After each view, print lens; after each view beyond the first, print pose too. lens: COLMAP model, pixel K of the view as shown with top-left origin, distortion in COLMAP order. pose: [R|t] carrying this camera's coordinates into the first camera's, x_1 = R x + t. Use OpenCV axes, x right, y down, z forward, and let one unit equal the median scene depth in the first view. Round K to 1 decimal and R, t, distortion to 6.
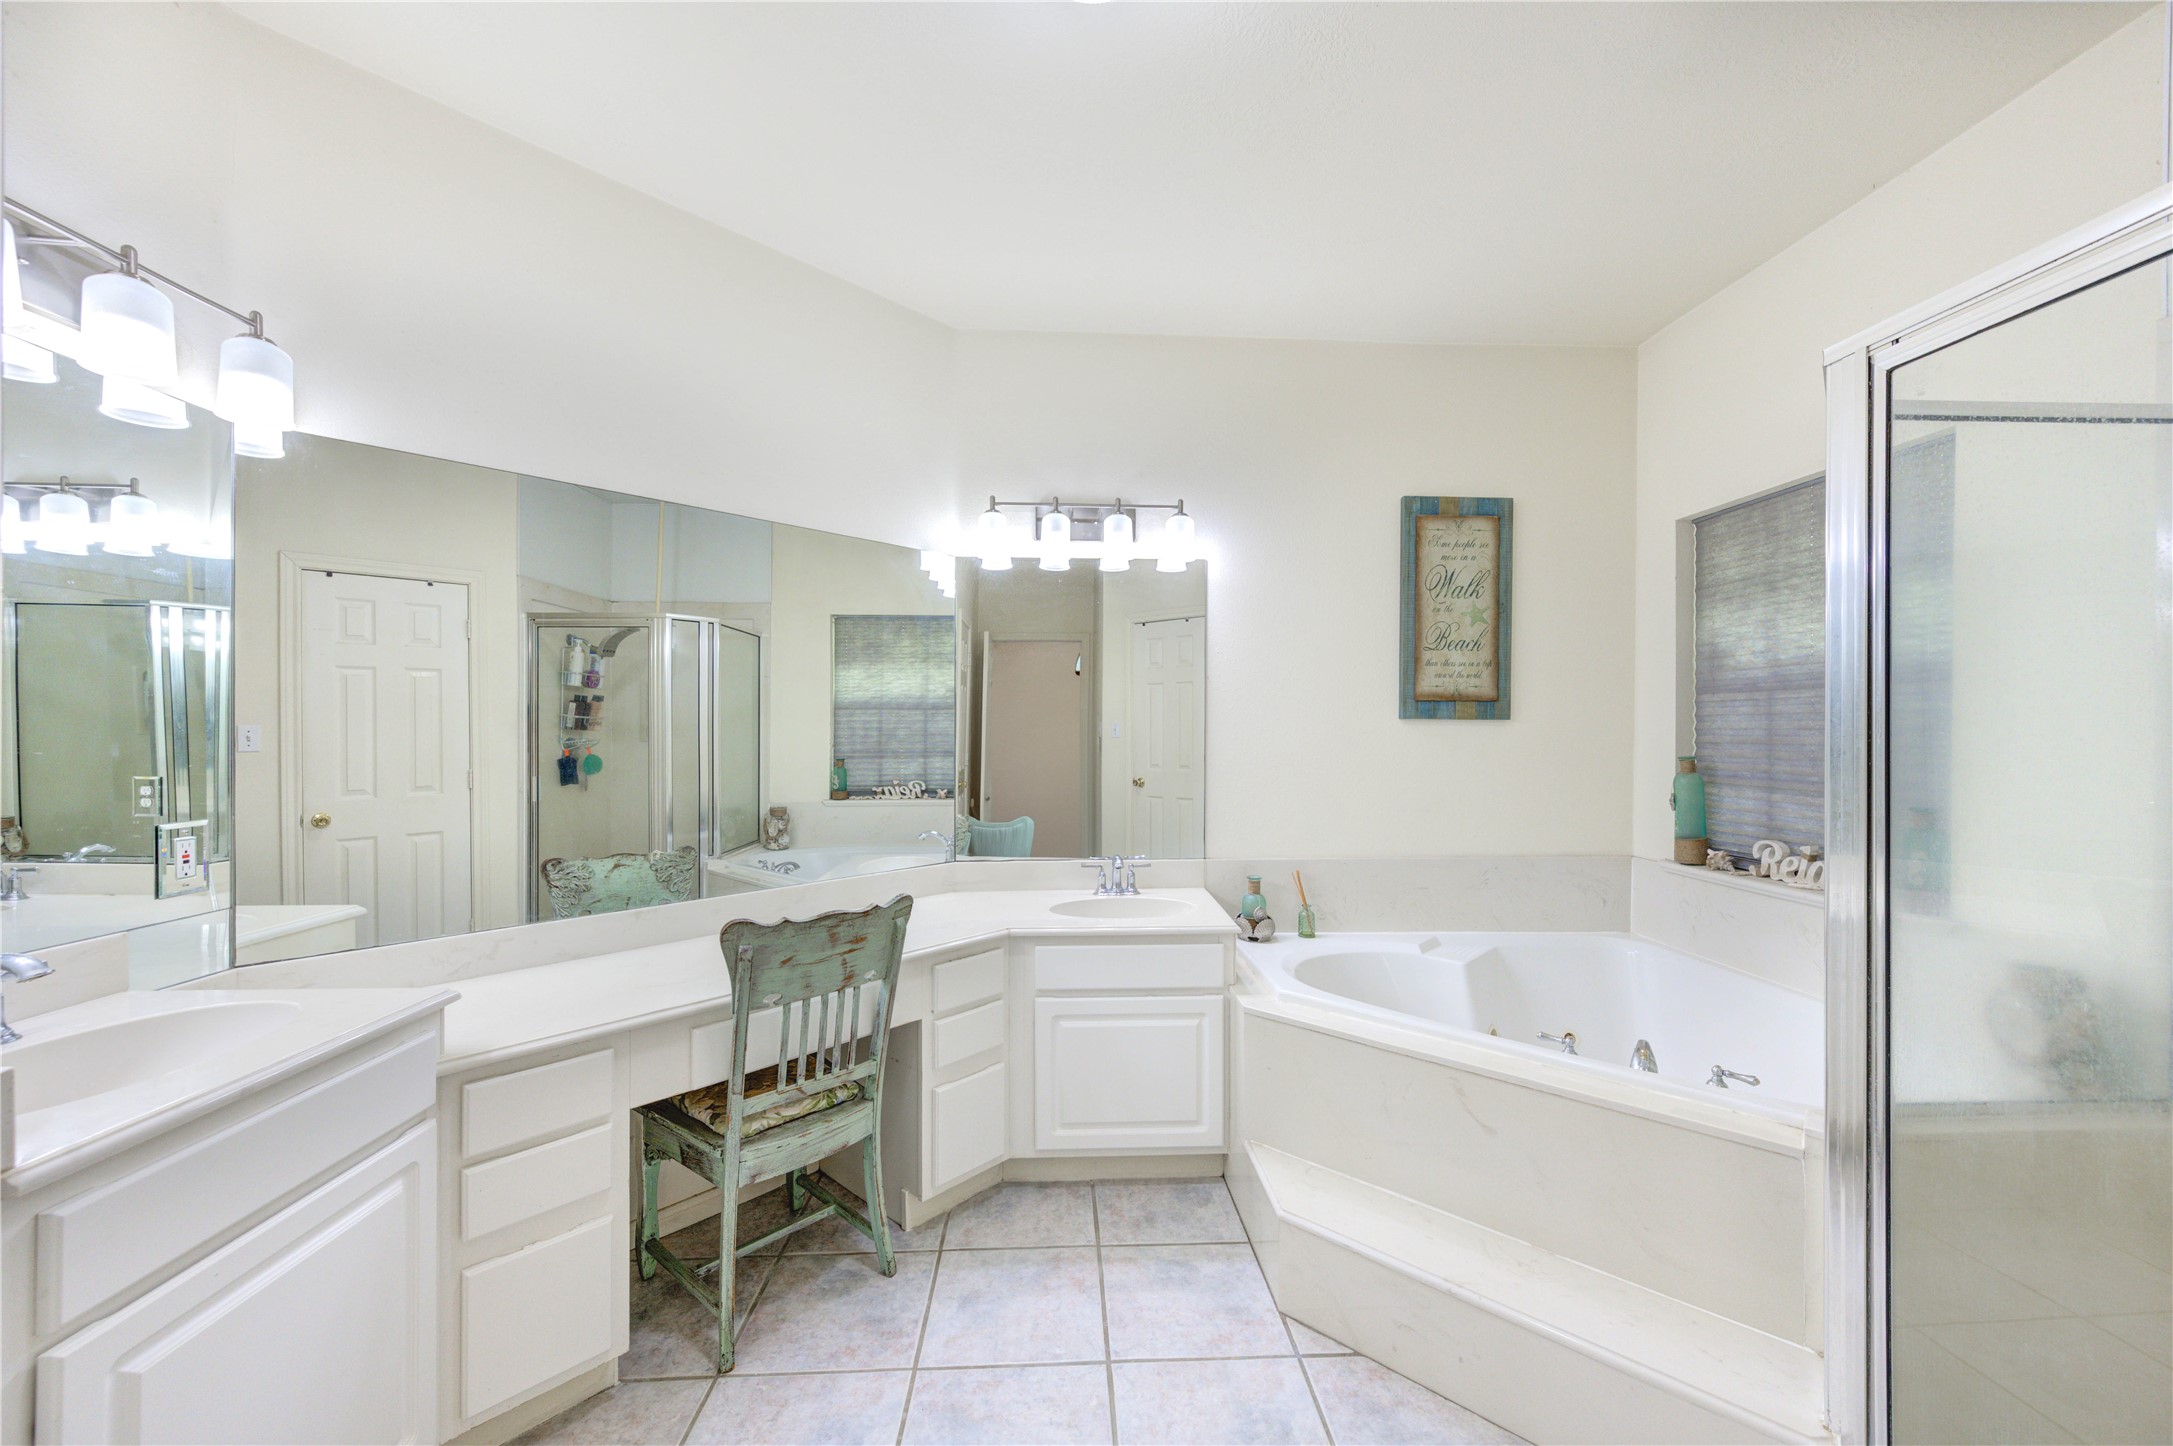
lens RADIAL K [[844.8, 0, 1095.7], [0, 844.8, 731.5], [0, 0, 1]] dist [0.003329, -0.002619]
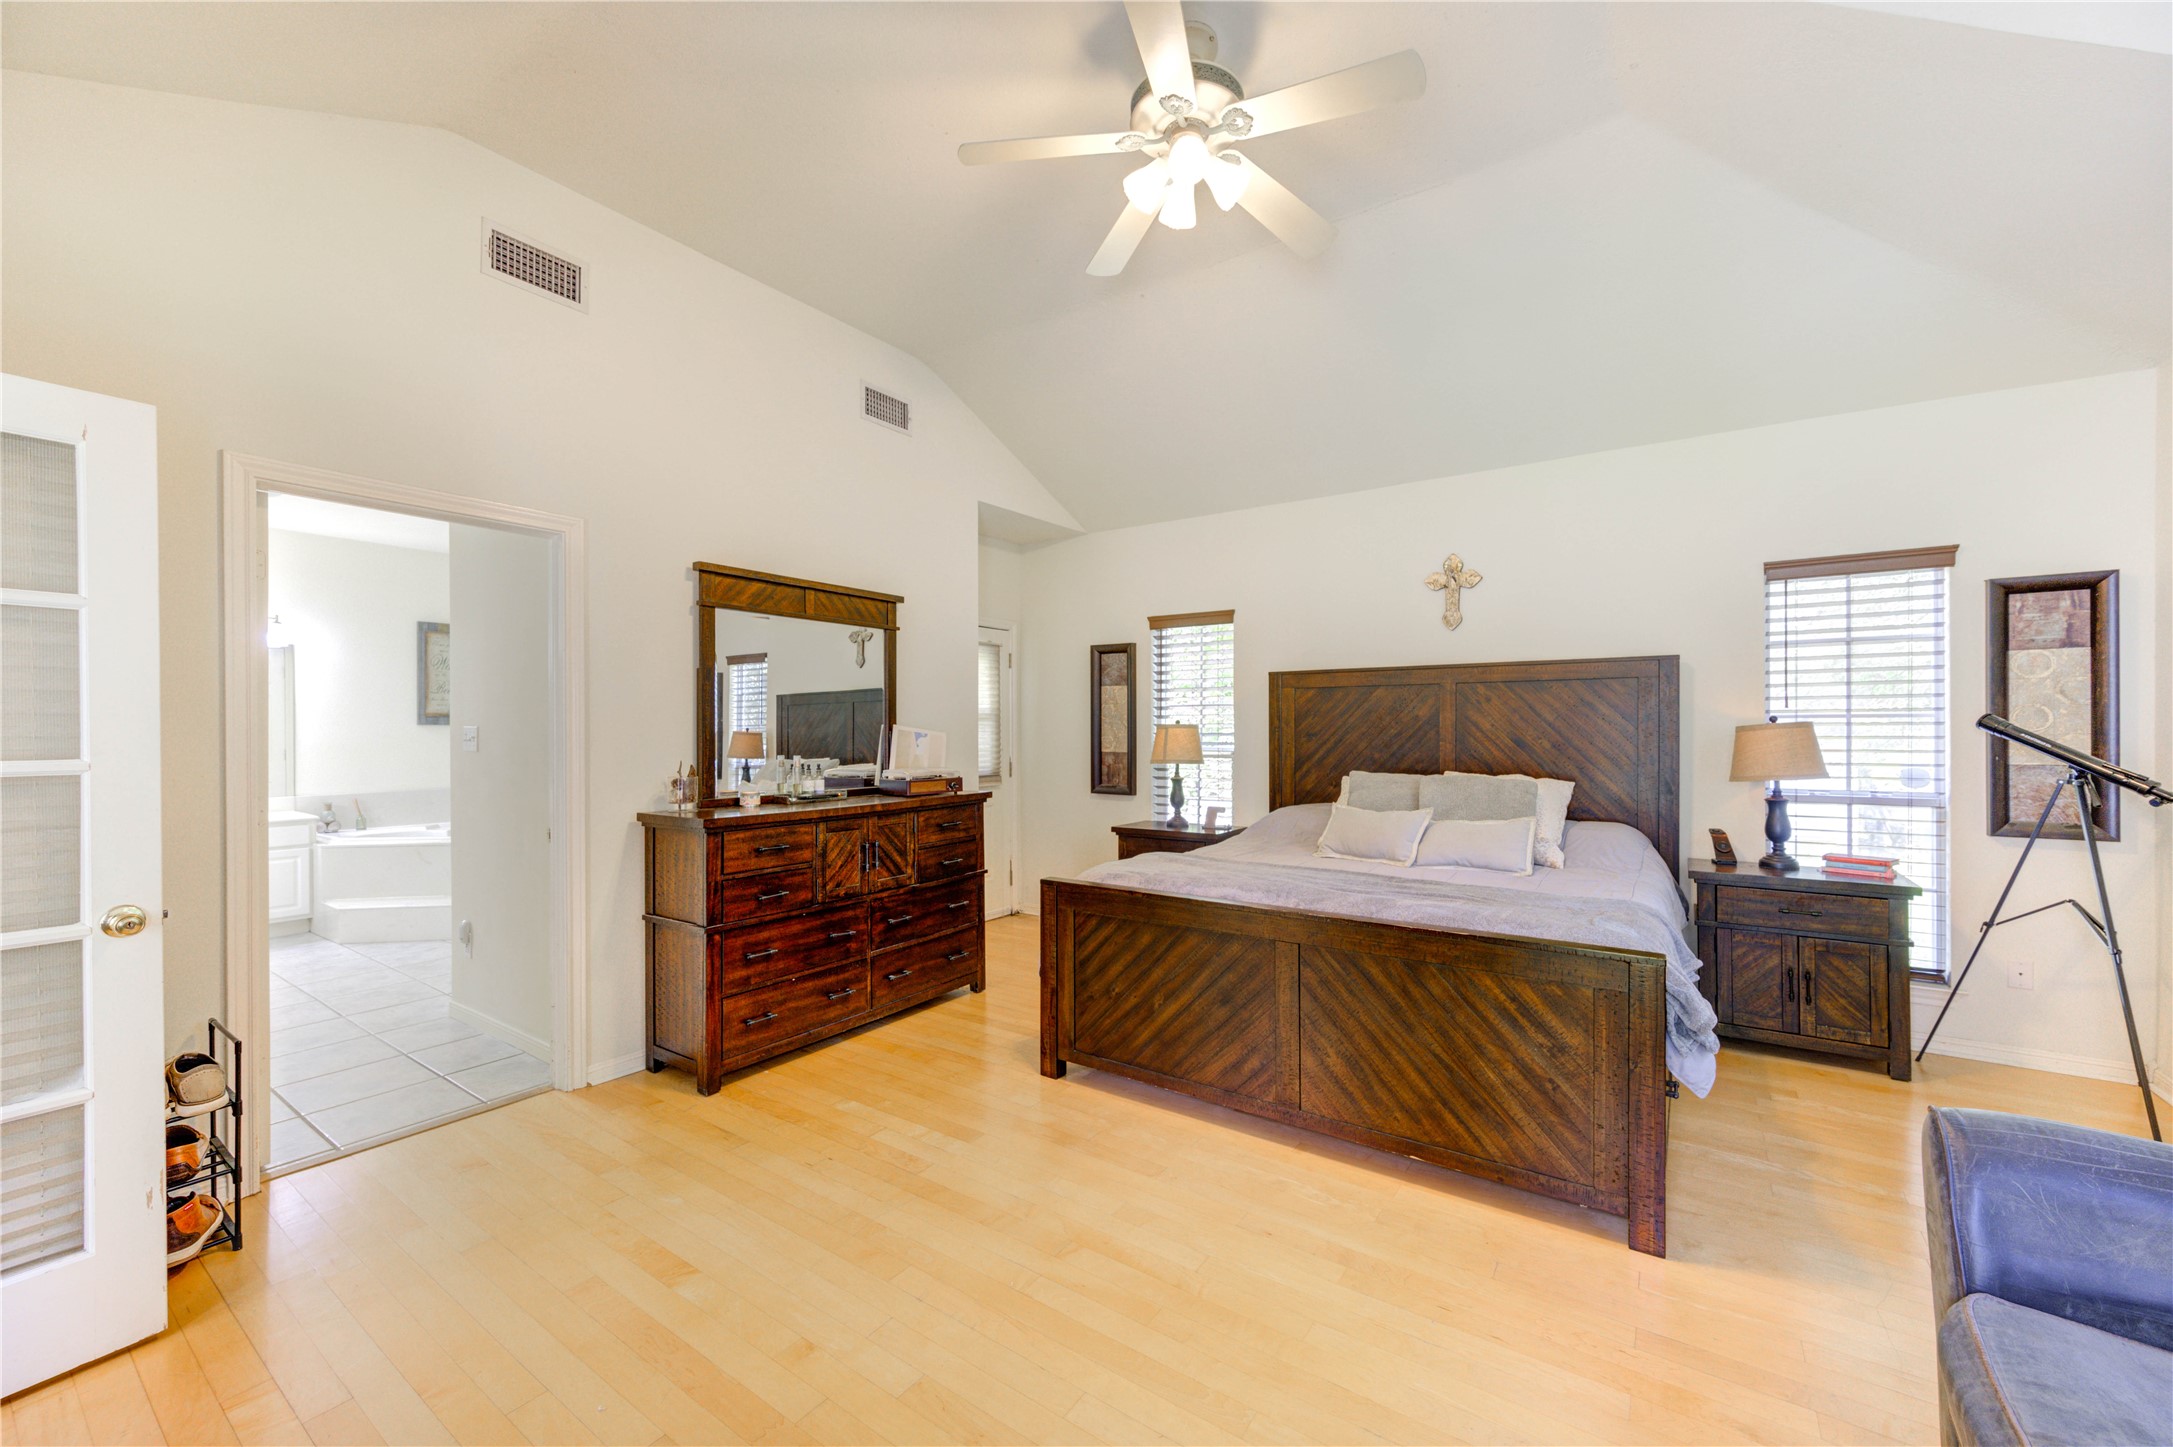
lens RADIAL K [[844.8, 0, 1095.7], [0, 844.8, 732.0], [0, 0, 1]] dist [0.003329, -0.002619]
pose [[0.607361, -0.008599, 0.794379, -0.335618], [0.007714, 0.999958, 0.004927, 0.006834], [-0.794388, 0.003136, 0.607402, -1.873843]]
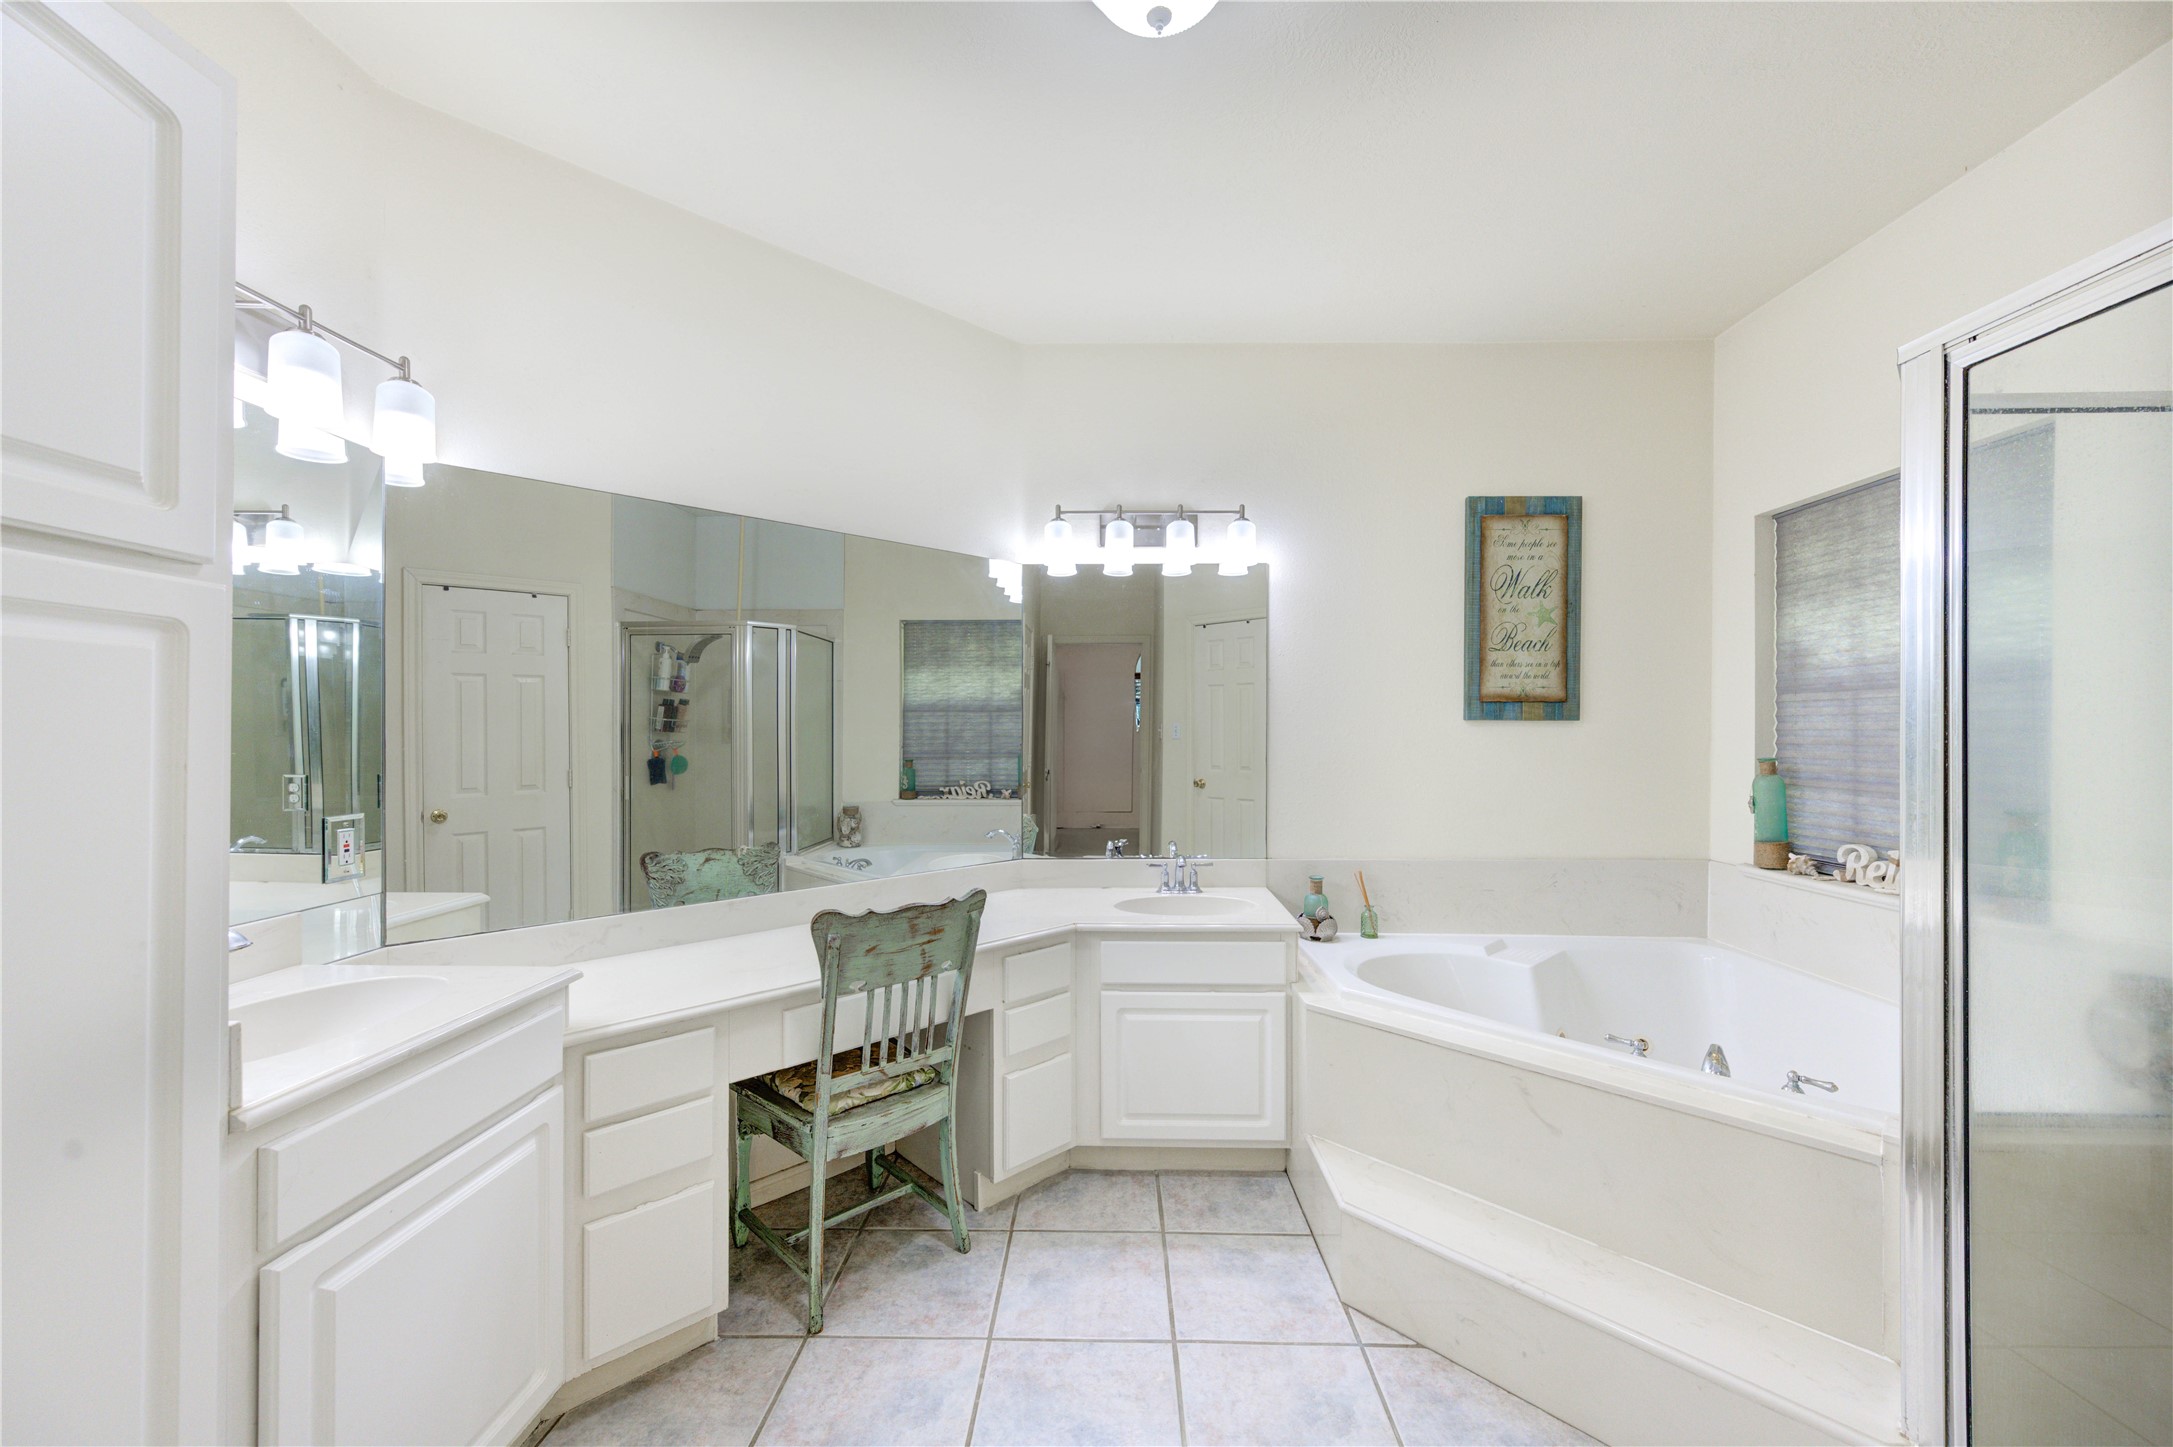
lens RADIAL K [[844.8, 0, 1095.7], [0, 844.8, 732.0], [0, 0, 1]] dist [0.003329, -0.002619]
pose [[0.997559, -0.001324, -0.069814, -0.005019], [0.001261, 0.999999, -0.000942, -0.000510], [0.069815, 0.000852, 0.997560, -0.027951]]
